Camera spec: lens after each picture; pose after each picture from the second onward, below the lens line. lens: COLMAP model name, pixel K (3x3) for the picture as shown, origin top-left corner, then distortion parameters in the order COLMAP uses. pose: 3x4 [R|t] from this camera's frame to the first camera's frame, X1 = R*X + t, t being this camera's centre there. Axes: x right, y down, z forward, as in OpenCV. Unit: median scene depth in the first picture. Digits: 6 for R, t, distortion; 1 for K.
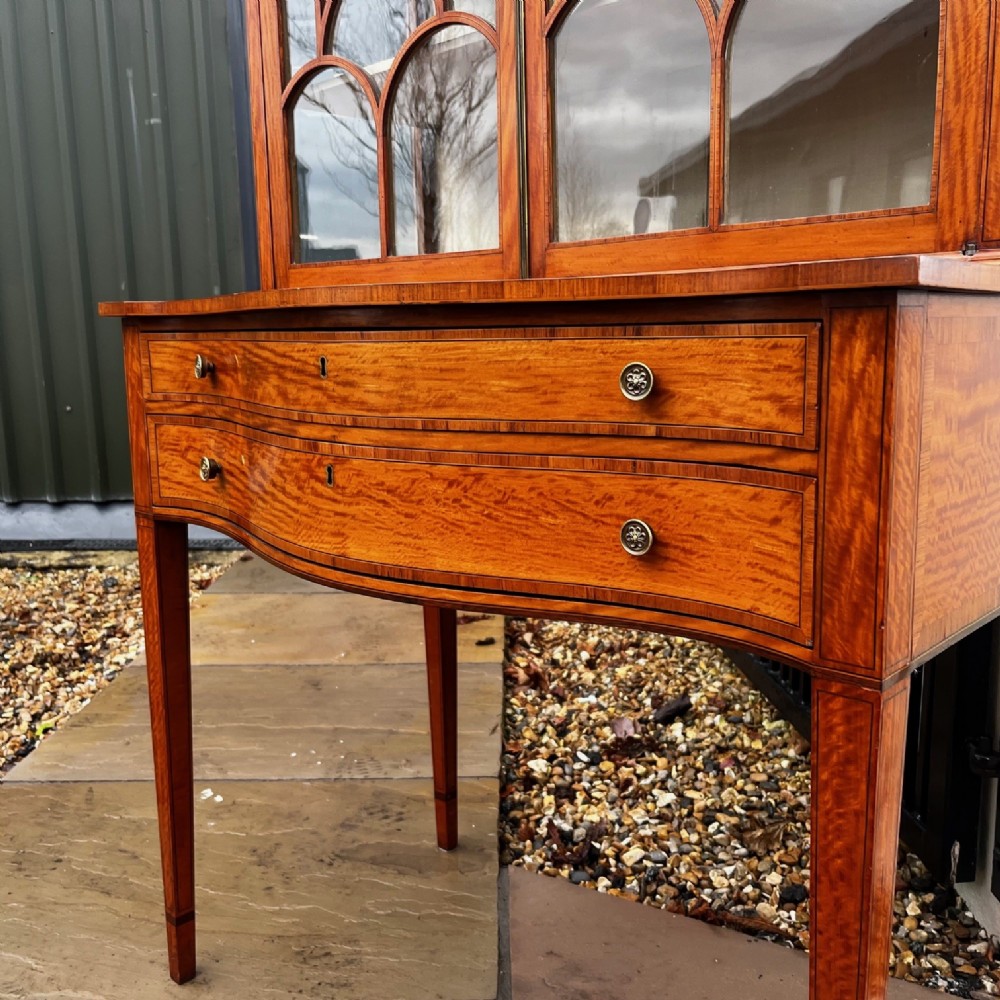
lens RADIAL K [[1009.5, 0, 509.9], [0, 1009.5, 498.6], [0, 0, 1]] dist [0.060797, -0.070933]
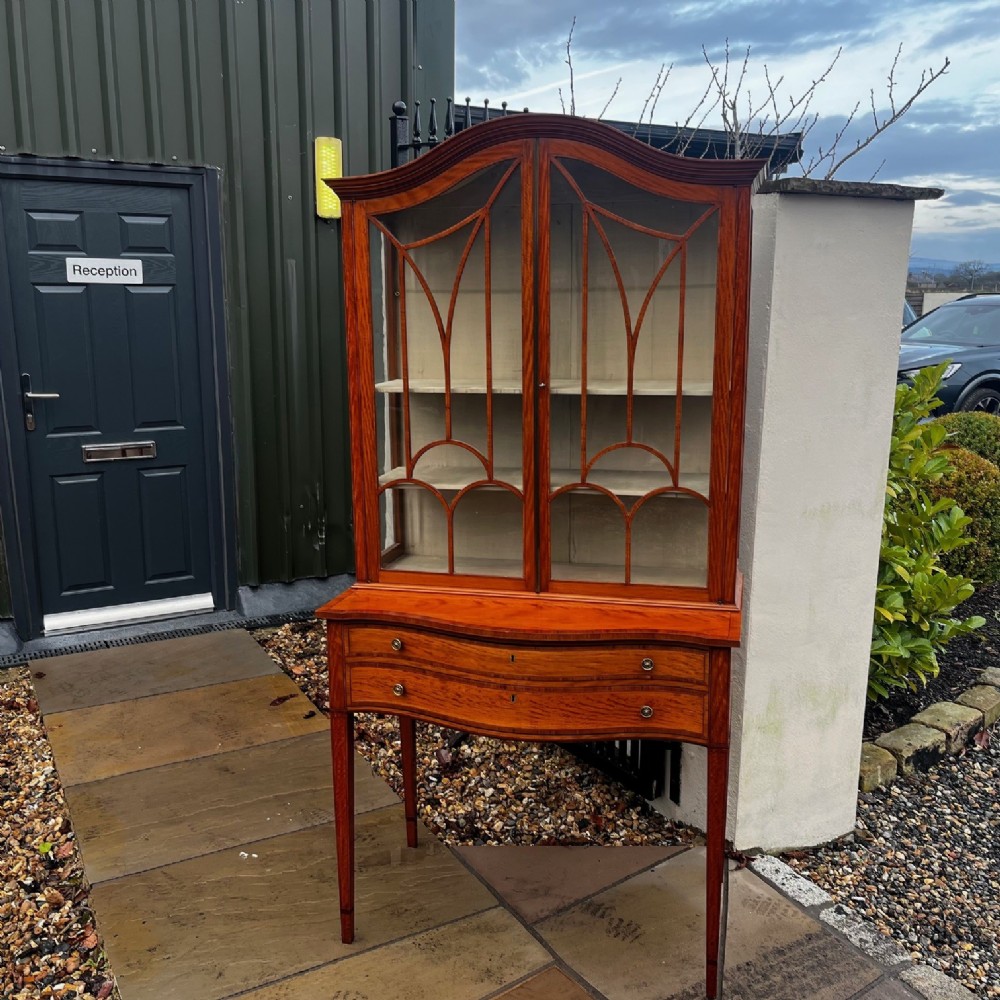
lens RADIAL K [[1017.9, 0, 500.0], [0, 1017.9, 500.0], [0, 0, 1]] dist [0.038546, -0.019452]
pose [[0.871950, -0.090764, 0.481109, -1.030621], [0.076612, 0.995855, 0.049023, -0.478968], [-0.483564, -0.005887, 0.875289, -0.913351]]
